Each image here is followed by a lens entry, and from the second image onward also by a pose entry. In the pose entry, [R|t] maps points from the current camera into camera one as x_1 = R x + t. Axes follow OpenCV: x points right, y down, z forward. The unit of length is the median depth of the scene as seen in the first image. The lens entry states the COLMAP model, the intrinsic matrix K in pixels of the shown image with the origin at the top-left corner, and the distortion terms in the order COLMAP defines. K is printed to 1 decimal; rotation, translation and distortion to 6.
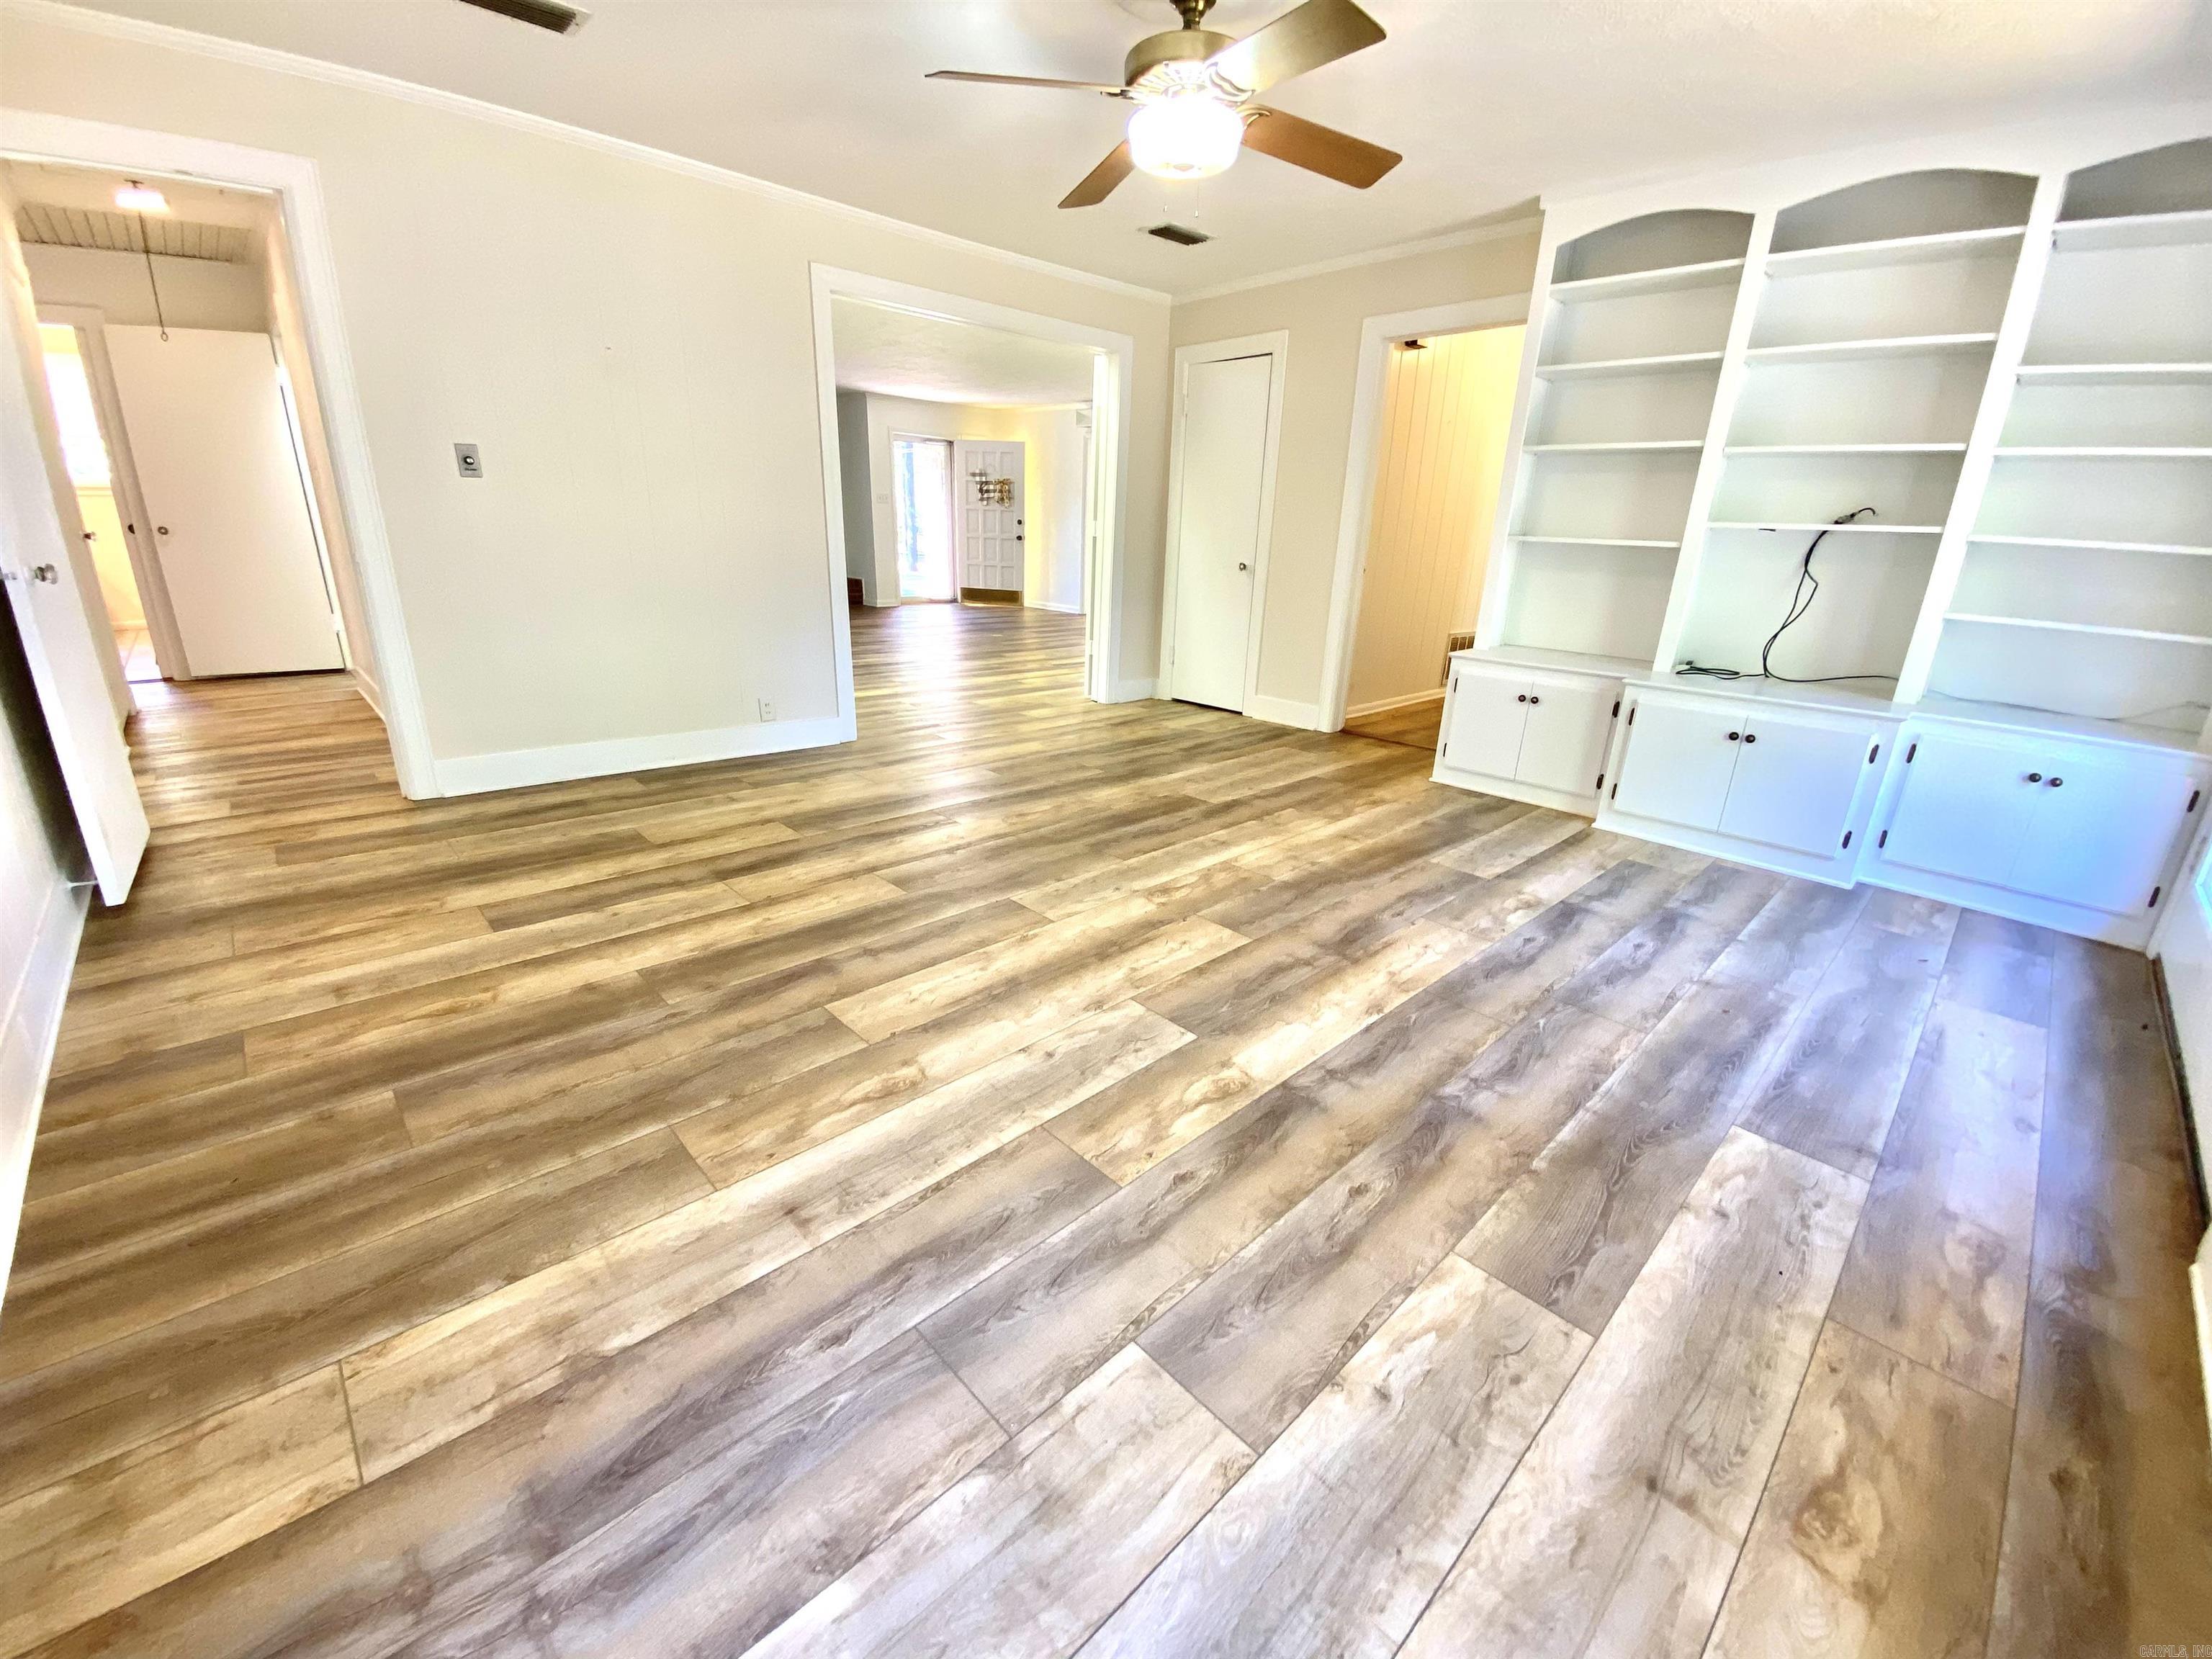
lens RADIAL K [[891.9, 0, 1097.8], [0, 891.9, 826.0], [0, 0, 1]] dist [0.023481, -0.020277]
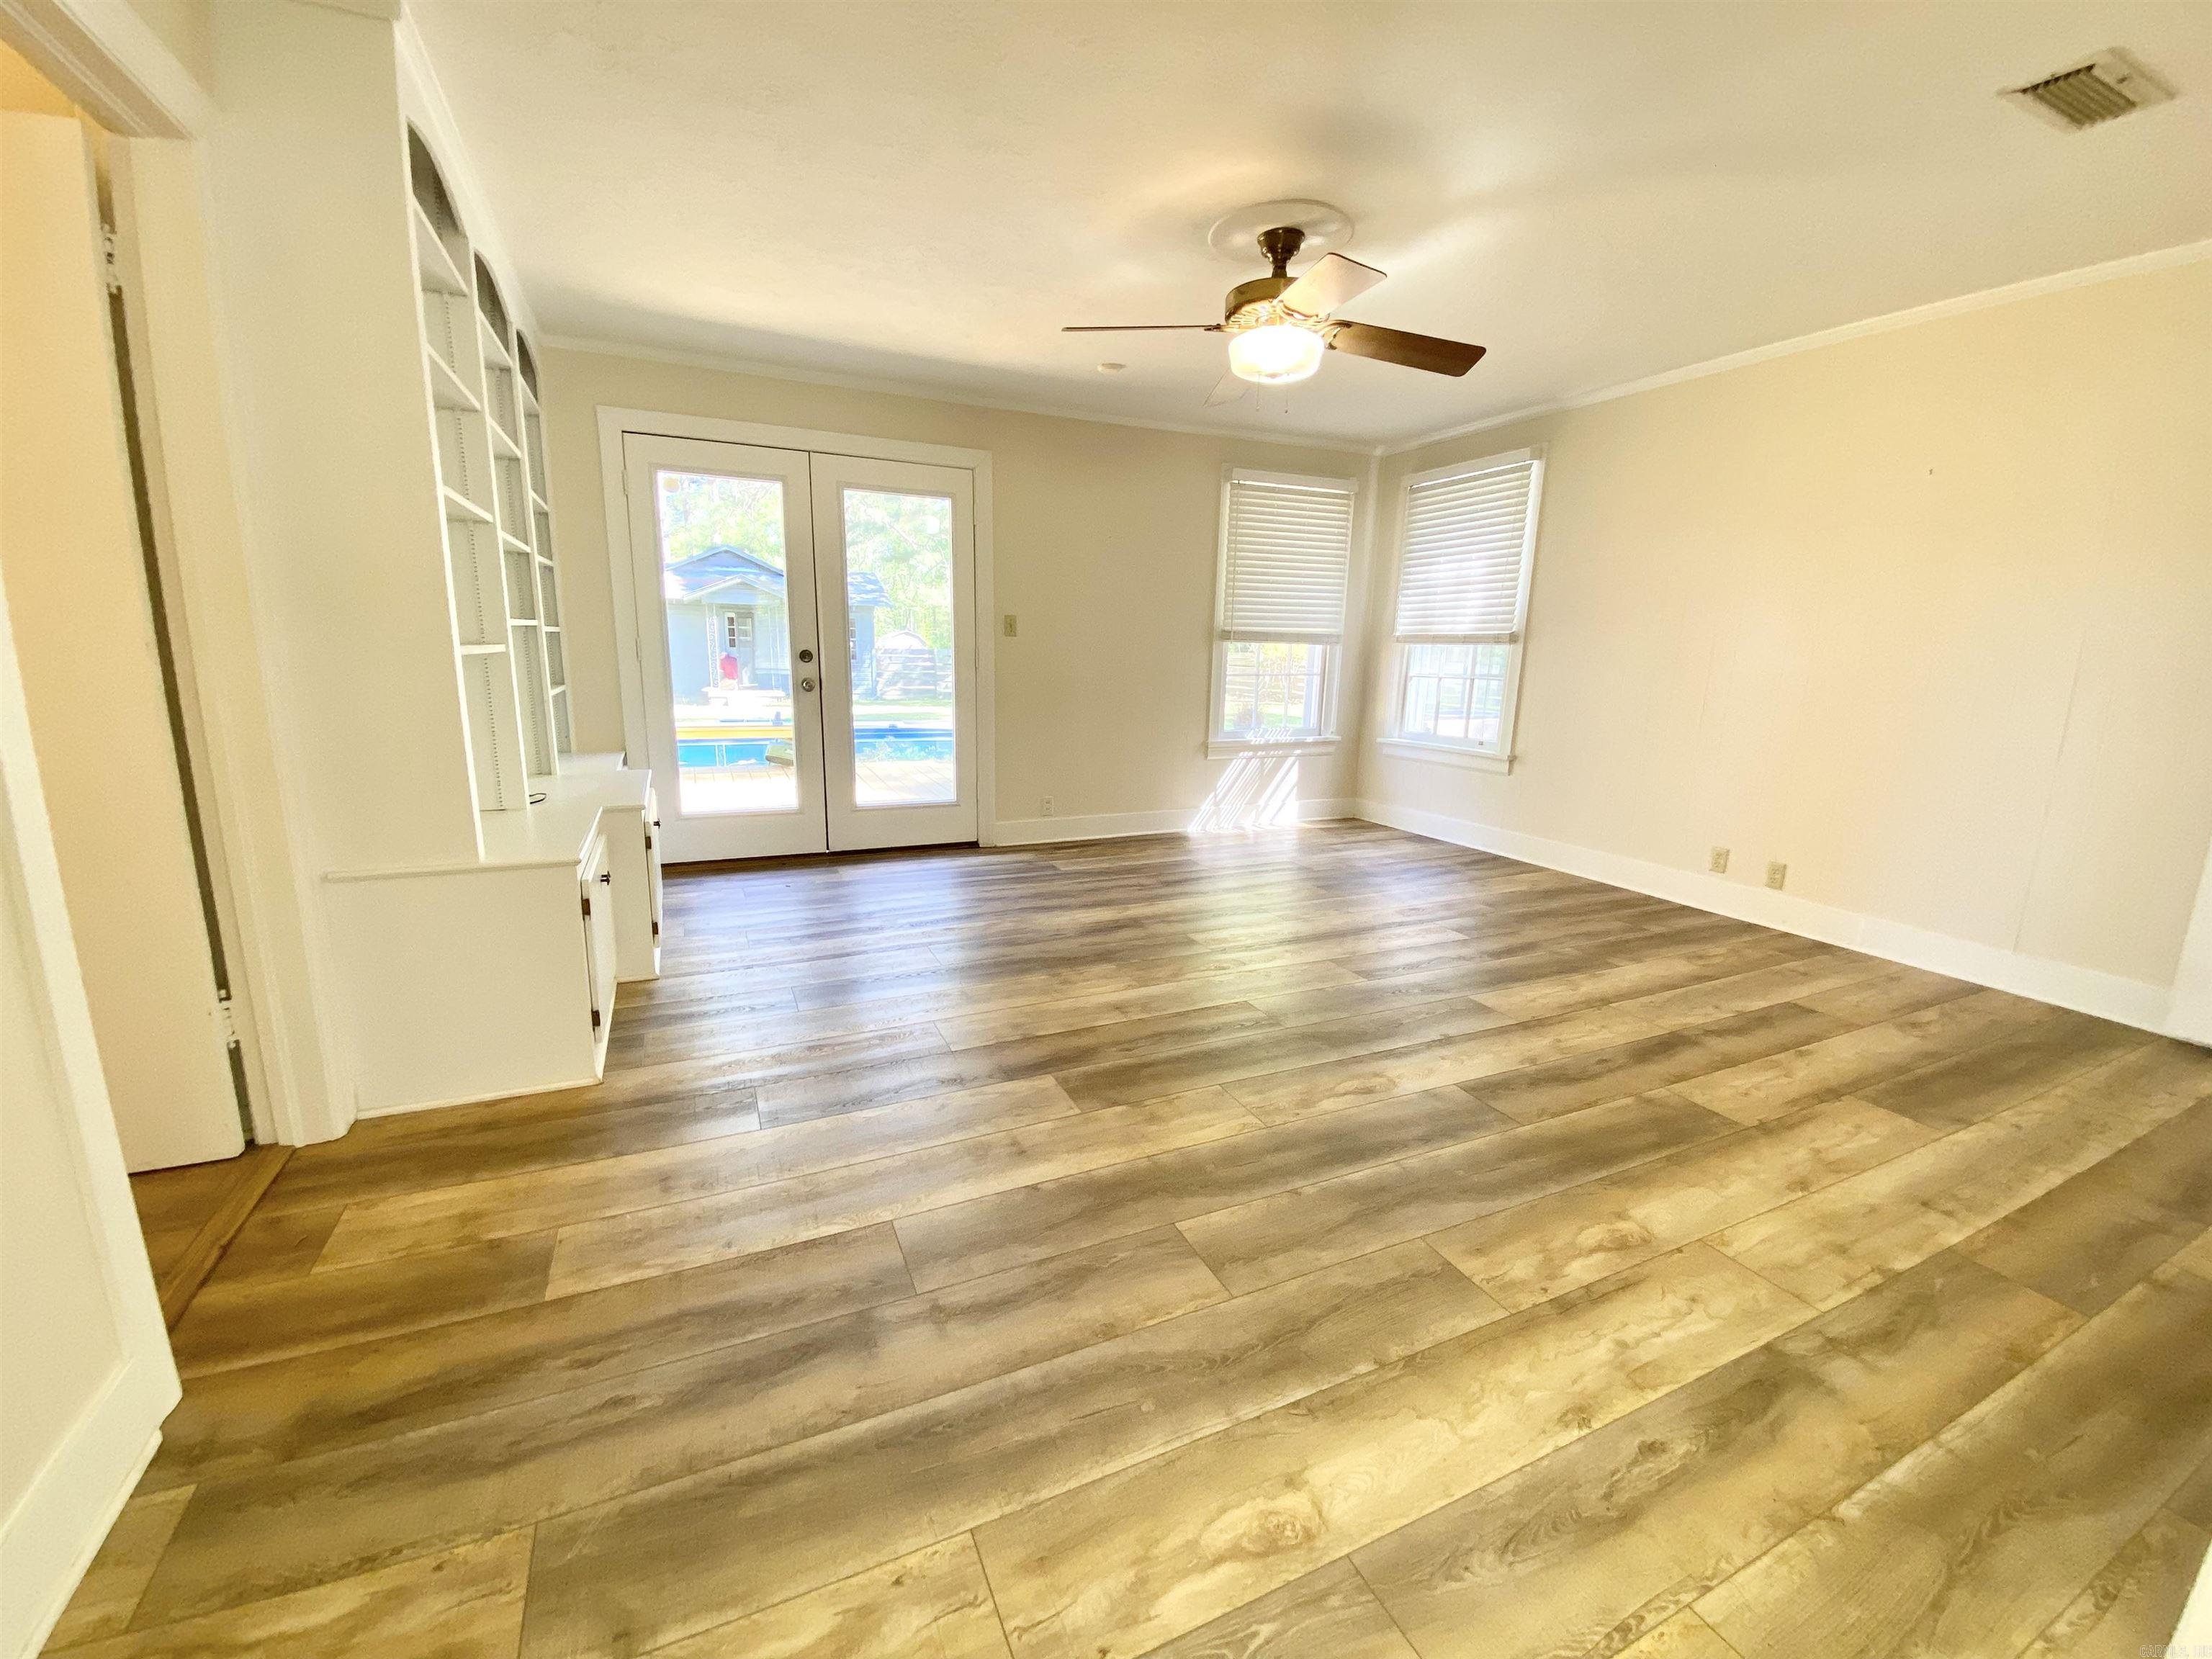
lens RADIAL K [[891.9, 0, 1097.8], [0, 891.9, 826.0], [0, 0, 1]] dist [0.023481, -0.020277]
pose [[-0.943185, -0.119806, 0.309917, -0.102727], [0.053221, 0.866216, 0.496828, -0.671089], [-0.327978, 0.485095, -0.810626, 1.929556]]
